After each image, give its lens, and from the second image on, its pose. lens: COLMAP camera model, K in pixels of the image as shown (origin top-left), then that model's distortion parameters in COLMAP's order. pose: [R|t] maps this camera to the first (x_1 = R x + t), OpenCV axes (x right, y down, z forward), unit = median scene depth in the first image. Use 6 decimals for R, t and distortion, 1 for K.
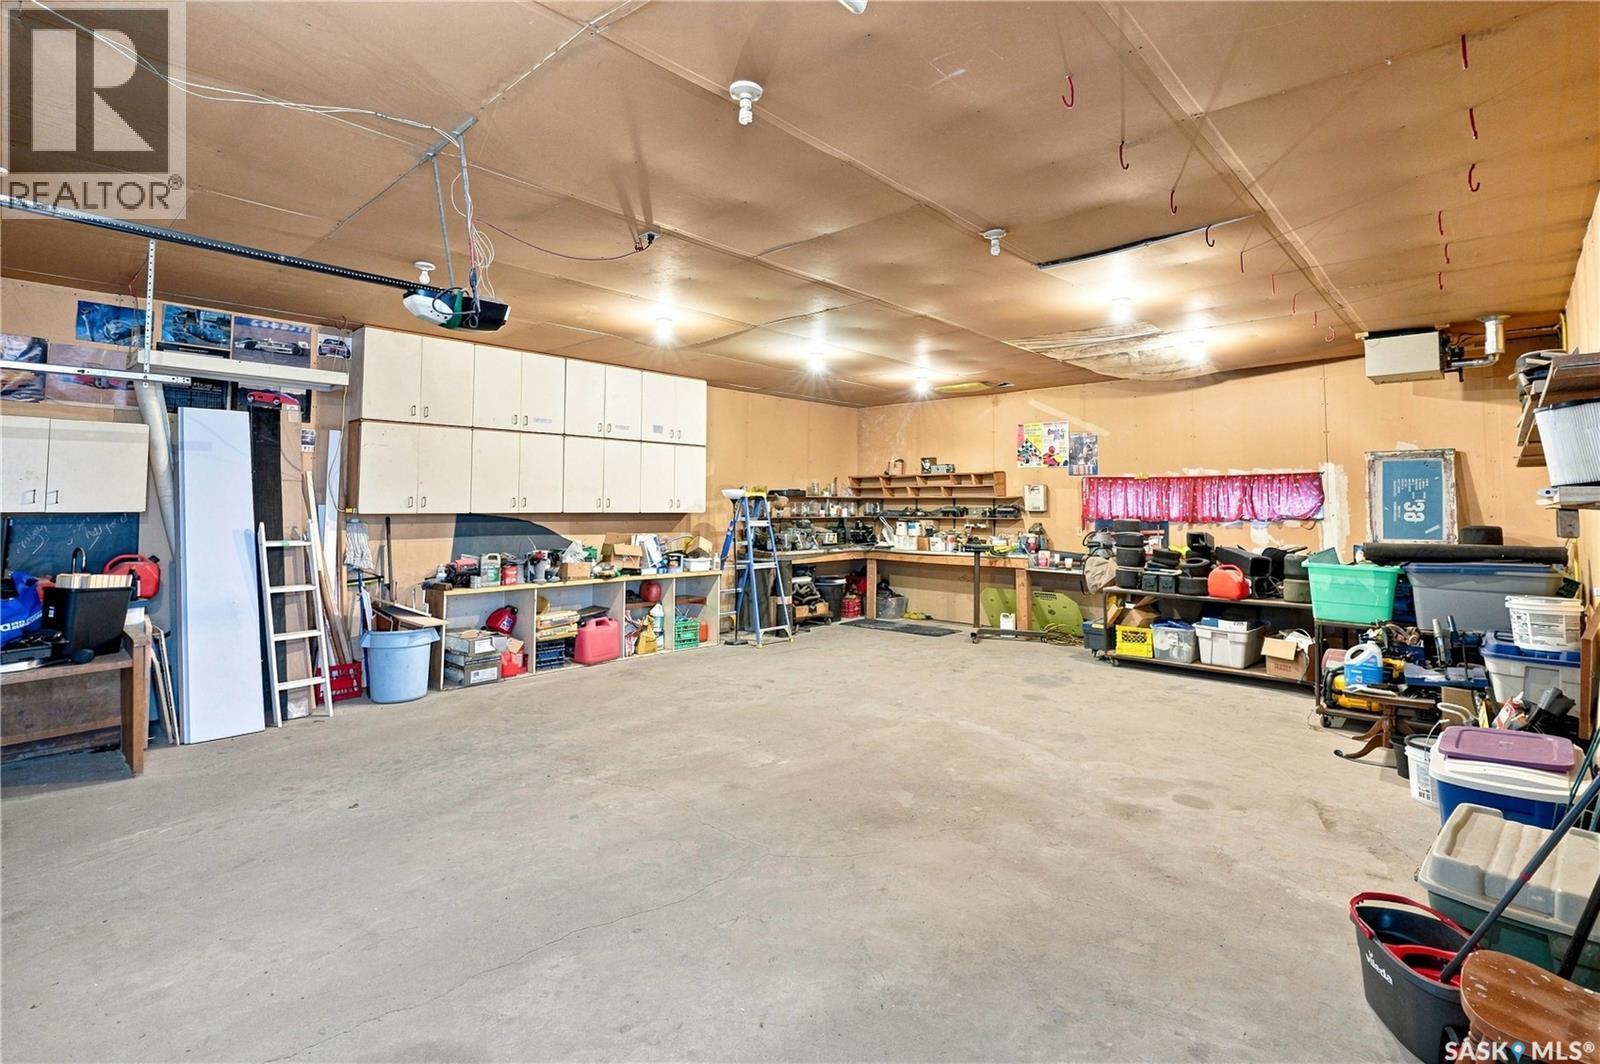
lens RADIAL K [[776.7, 0, 804.7], [0, 776.7, 457.6], [0, 0, 1]] dist [-0.001595, -0.000225]
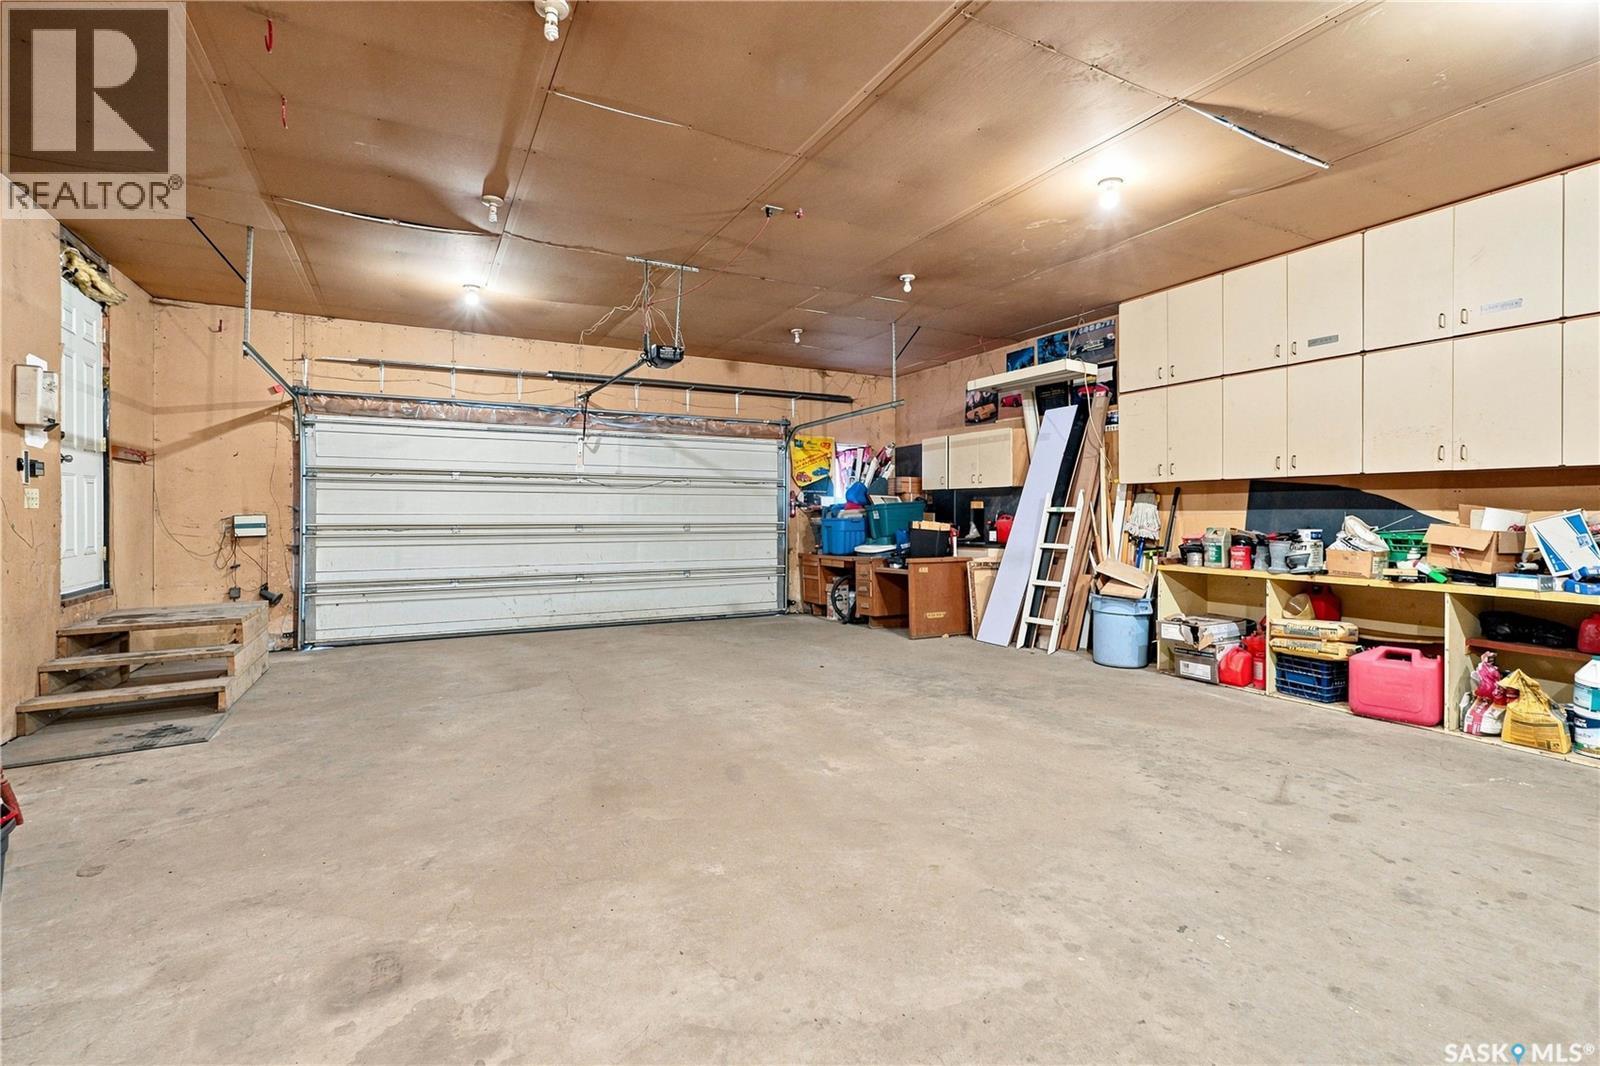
lens RADIAL K [[731.6, 0, 803.3], [0, 731.6, 511.9], [0, 0, 1]] dist [-0.001412, 0.000435]
pose [[-0.341299, -0.002554, -0.939951, 0.594654], [0.056623, 0.998124, -0.023272, 0.128676], [0.938248, -0.061165, -0.340515, 1.097287]]
